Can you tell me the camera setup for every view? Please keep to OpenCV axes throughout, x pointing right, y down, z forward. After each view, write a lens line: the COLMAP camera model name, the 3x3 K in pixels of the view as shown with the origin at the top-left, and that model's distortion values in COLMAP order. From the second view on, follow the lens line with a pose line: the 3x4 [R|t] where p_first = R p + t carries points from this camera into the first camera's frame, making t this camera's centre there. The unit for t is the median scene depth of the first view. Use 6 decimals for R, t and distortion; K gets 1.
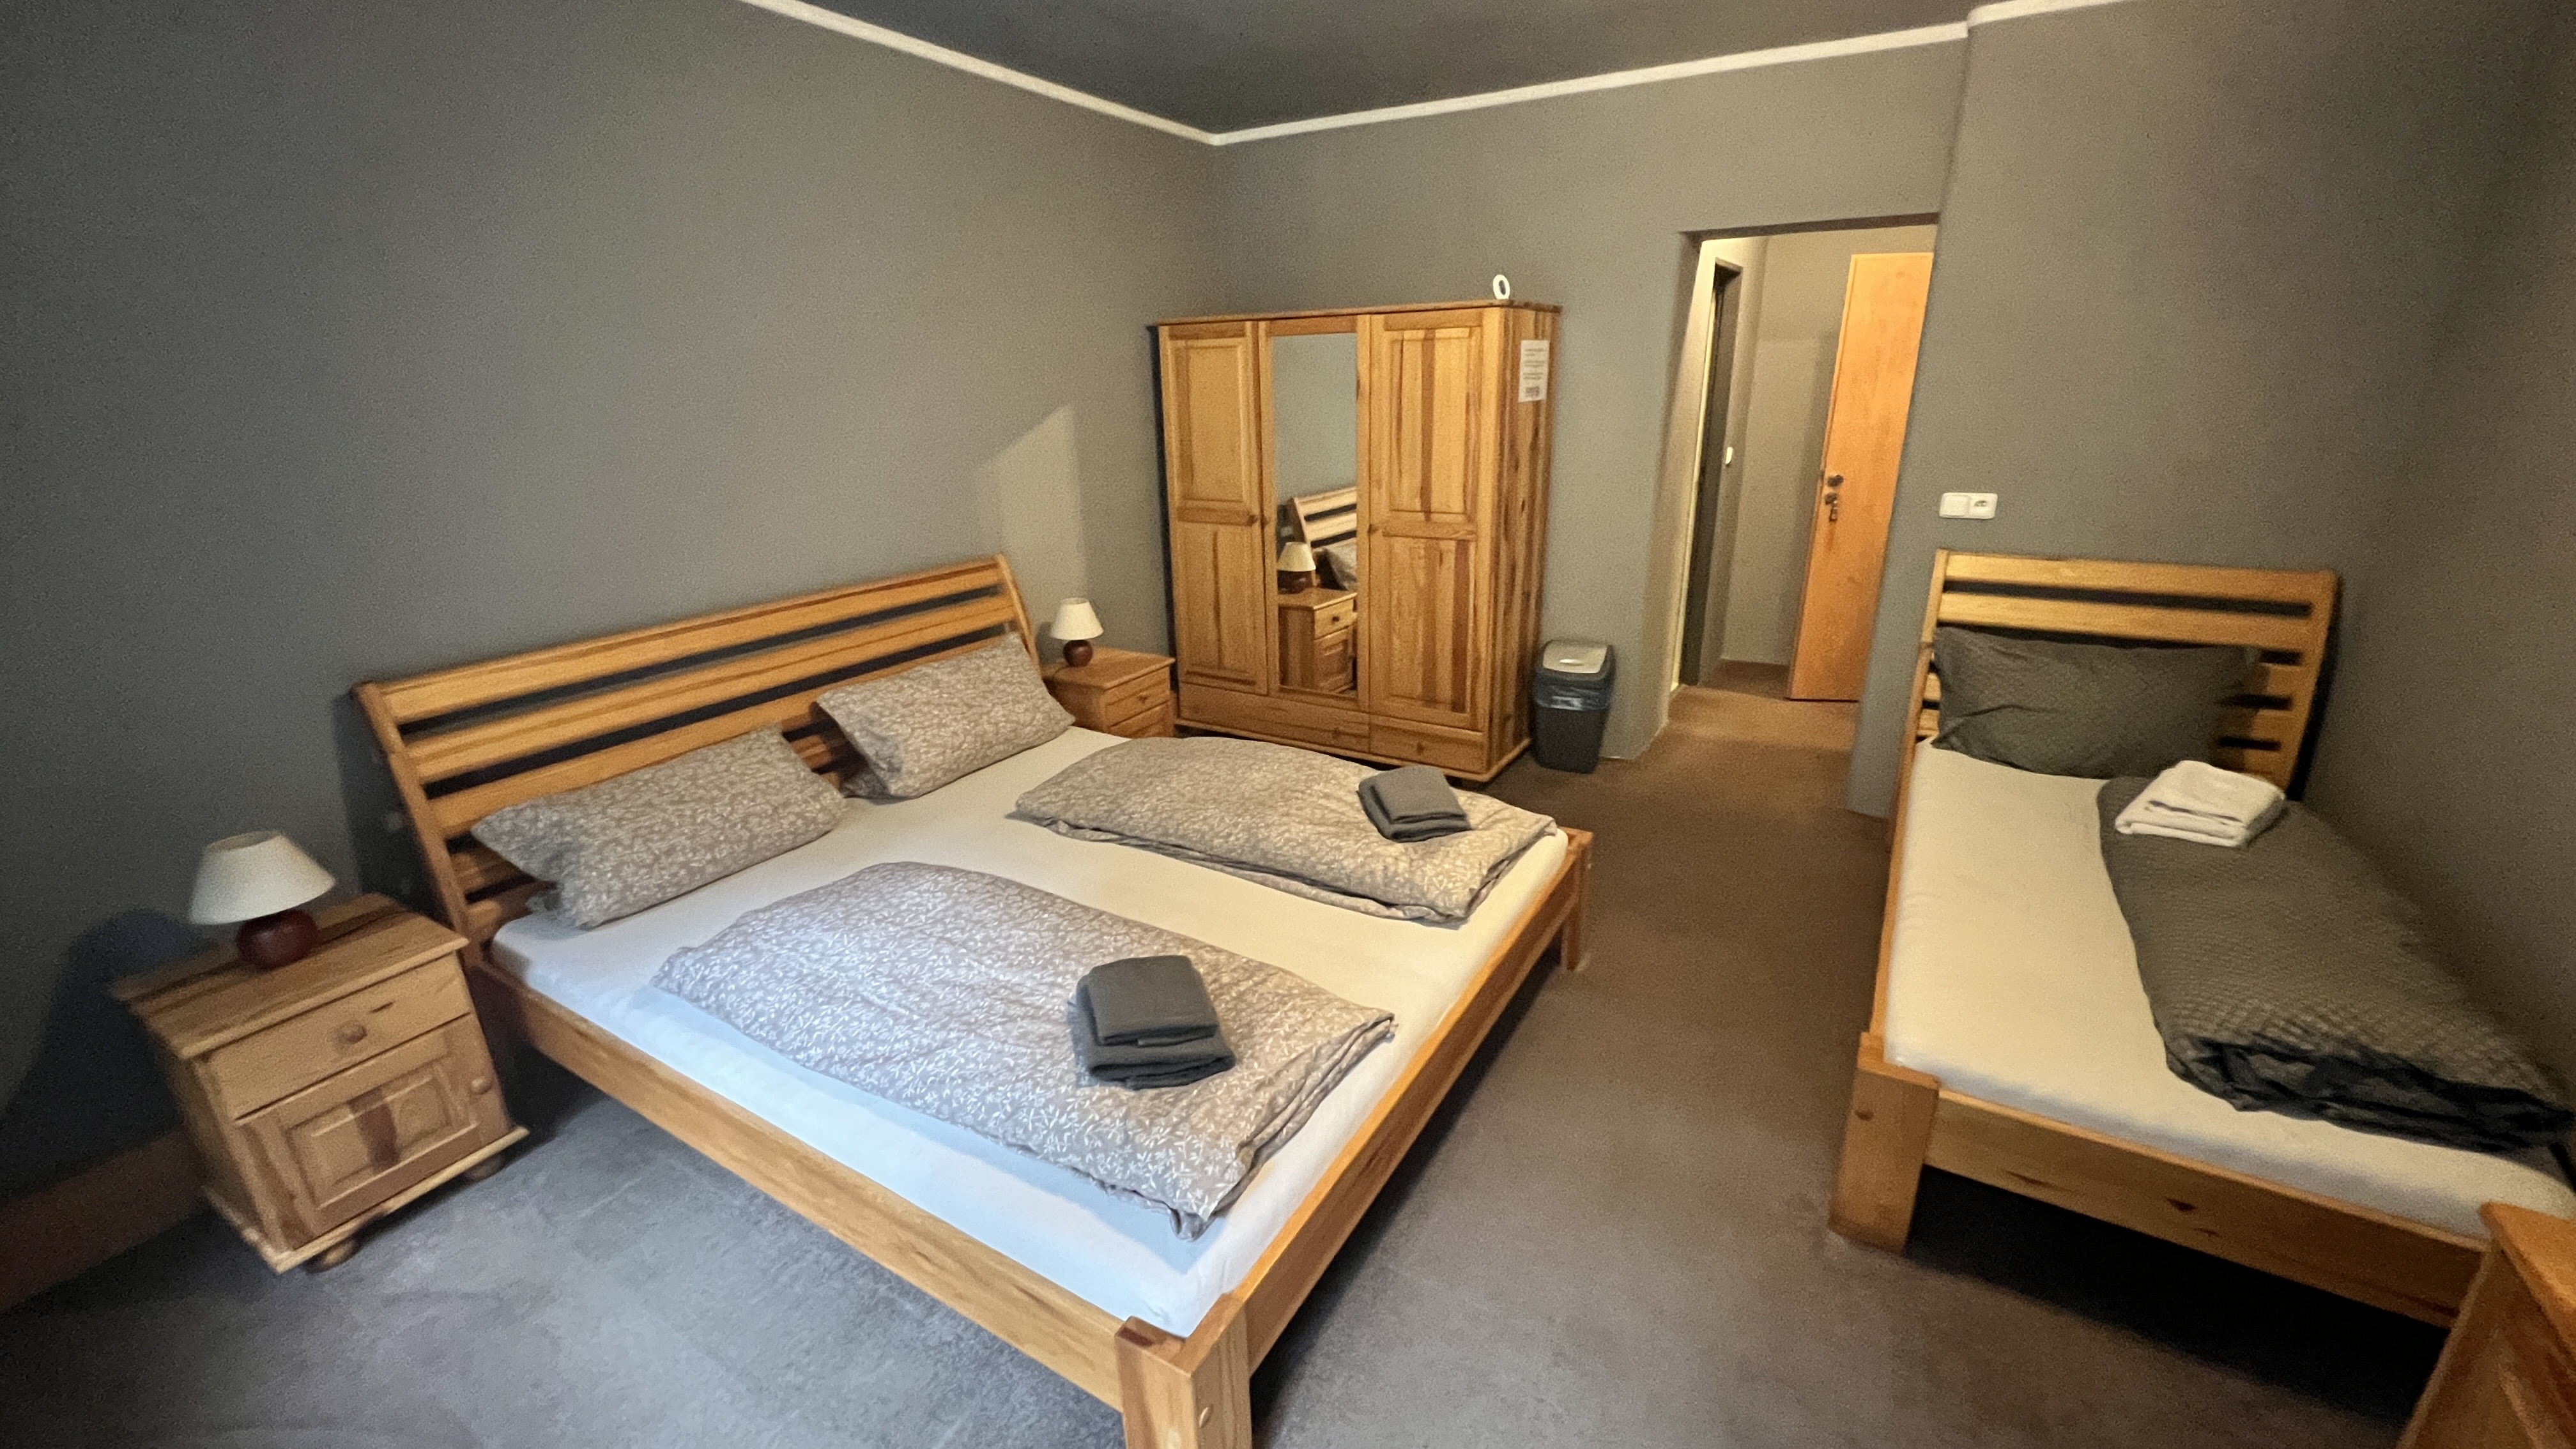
lens RADIAL K [[1028.6, 0, 1288.9], [0, 1028.6, 721.1], [0, 0, 1]] dist [-0.001480, -0.000044]
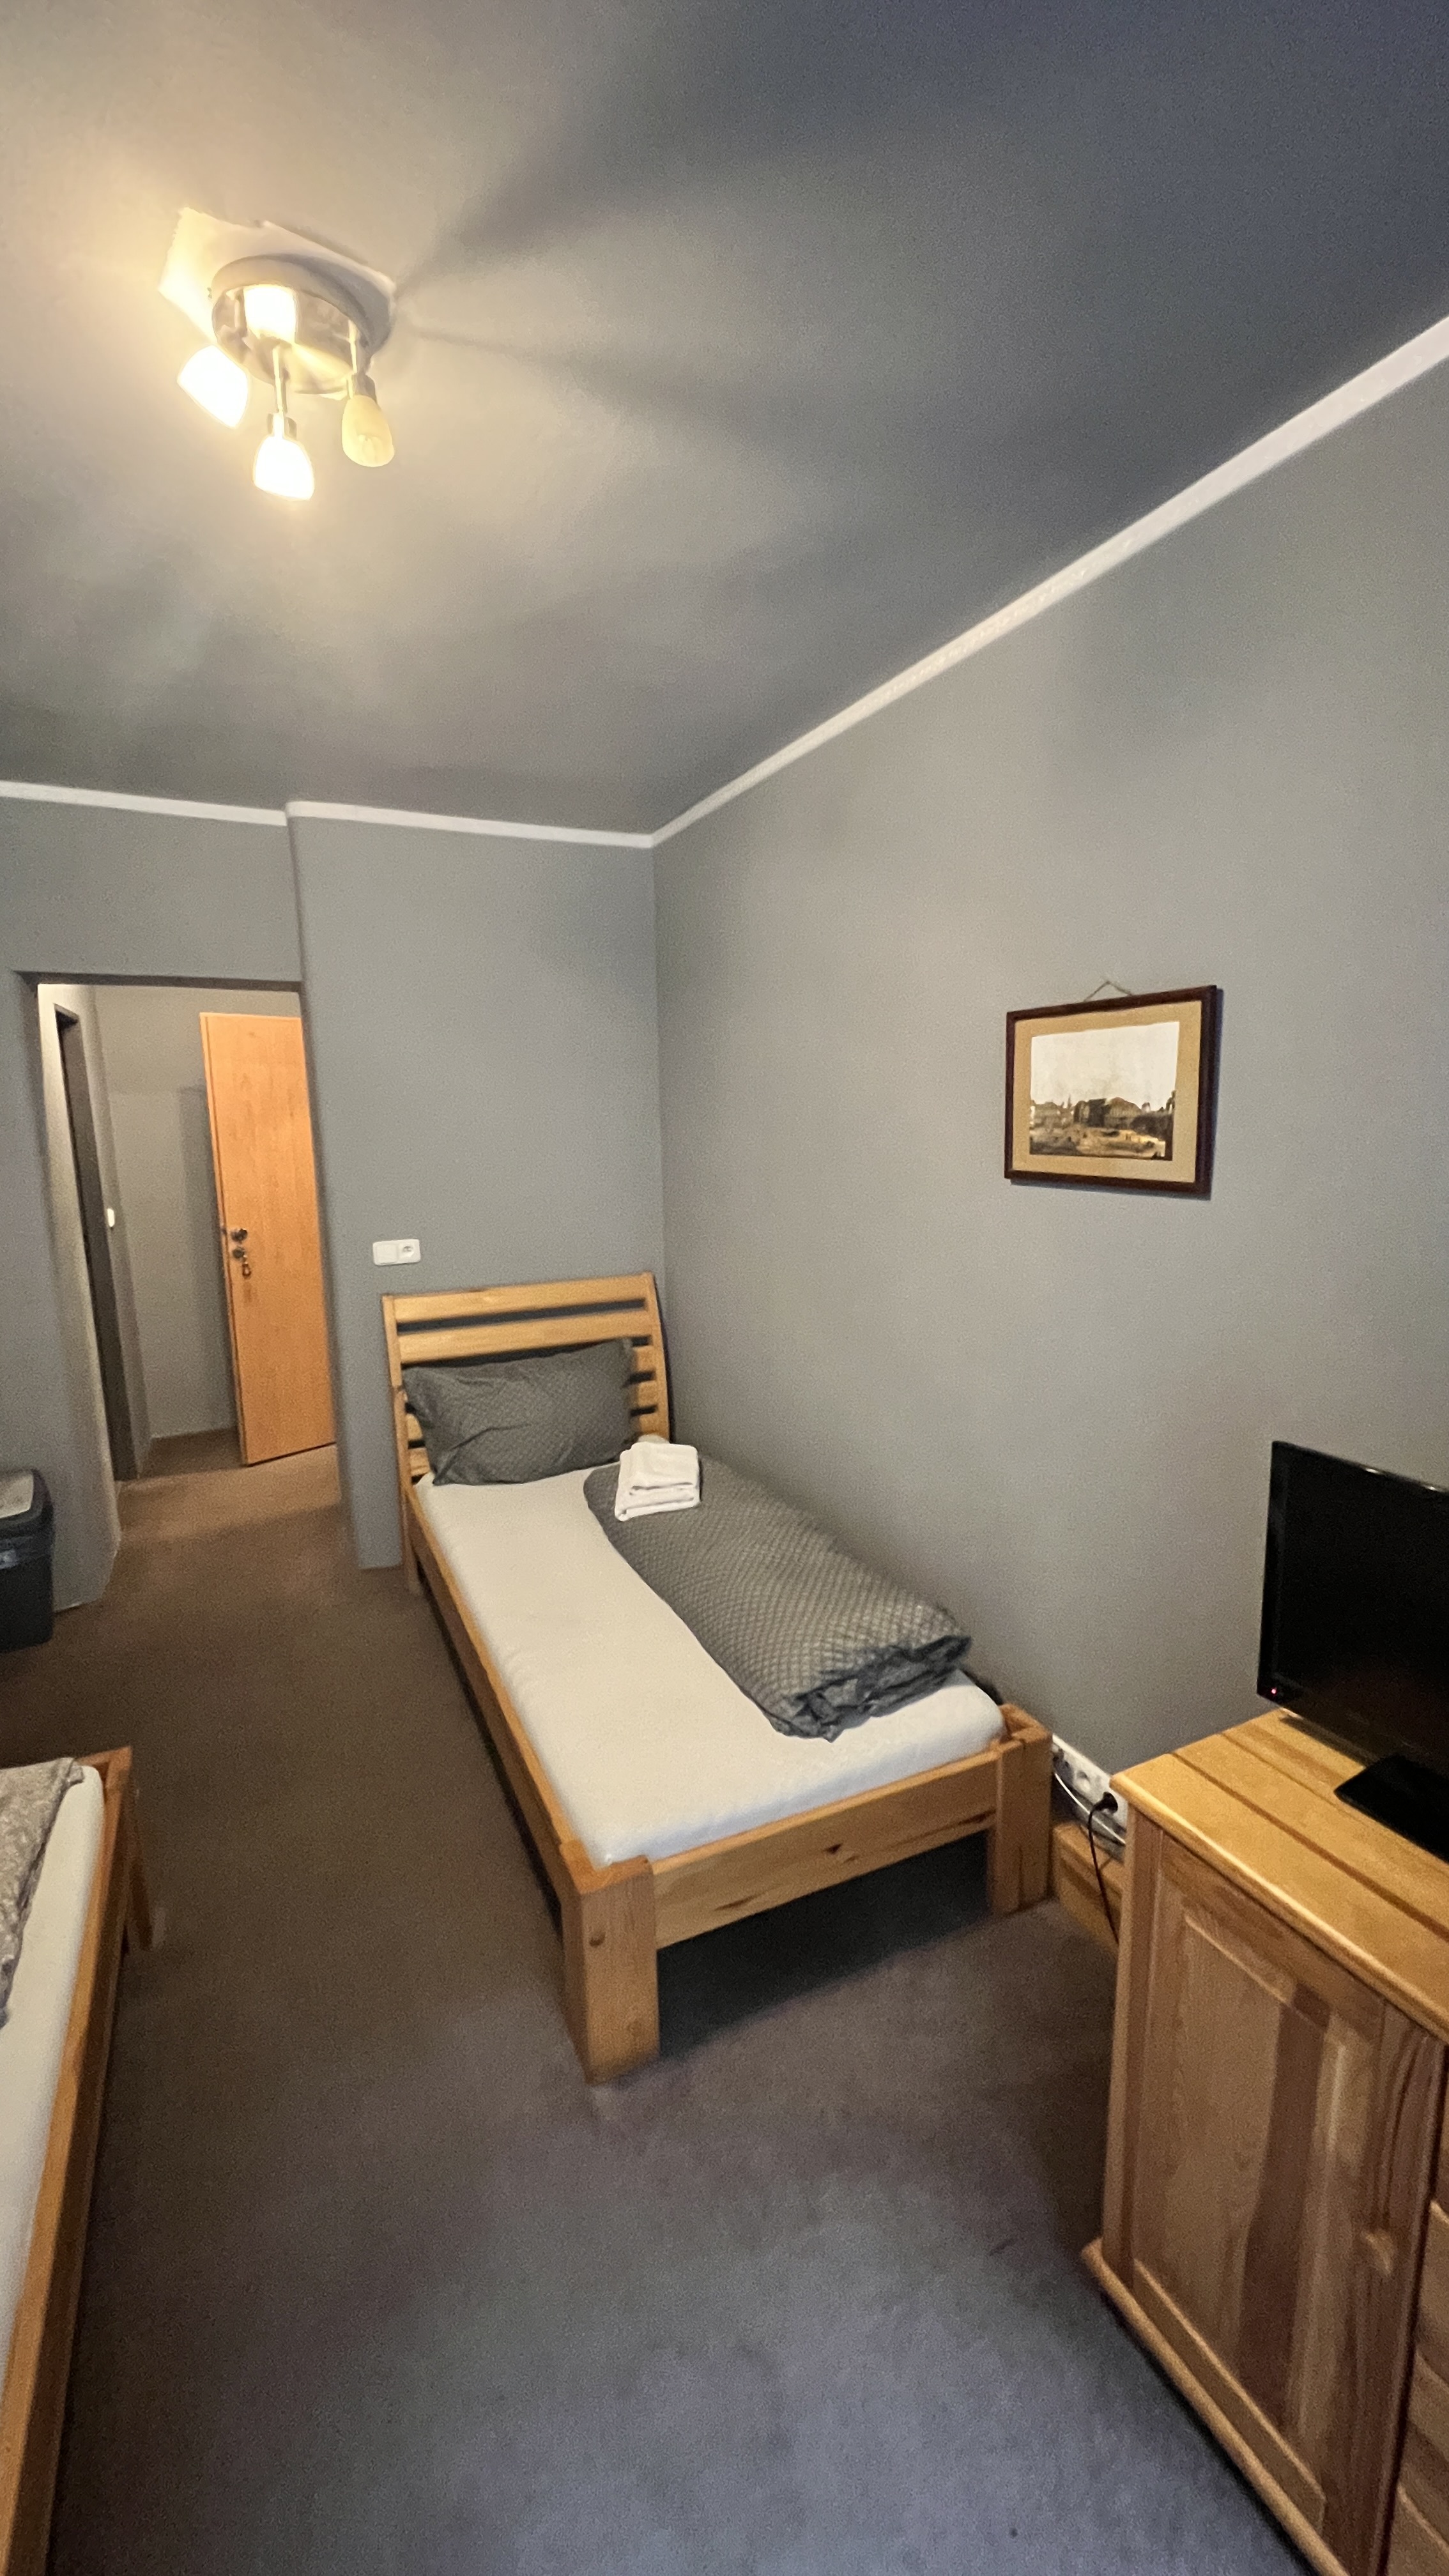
lens RADIAL K [[1028.6, 0, 727.1], [0, 1028.6, 1288.5], [0, 0, 1]] dist [-0.001480, -0.000044]
pose [[0.555405, -0.137485, 0.820136, -0.020056], [0.267998, 0.963211, -0.020021, -0.067402], [-0.787212, 0.230915, 0.571818, 0.153670]]
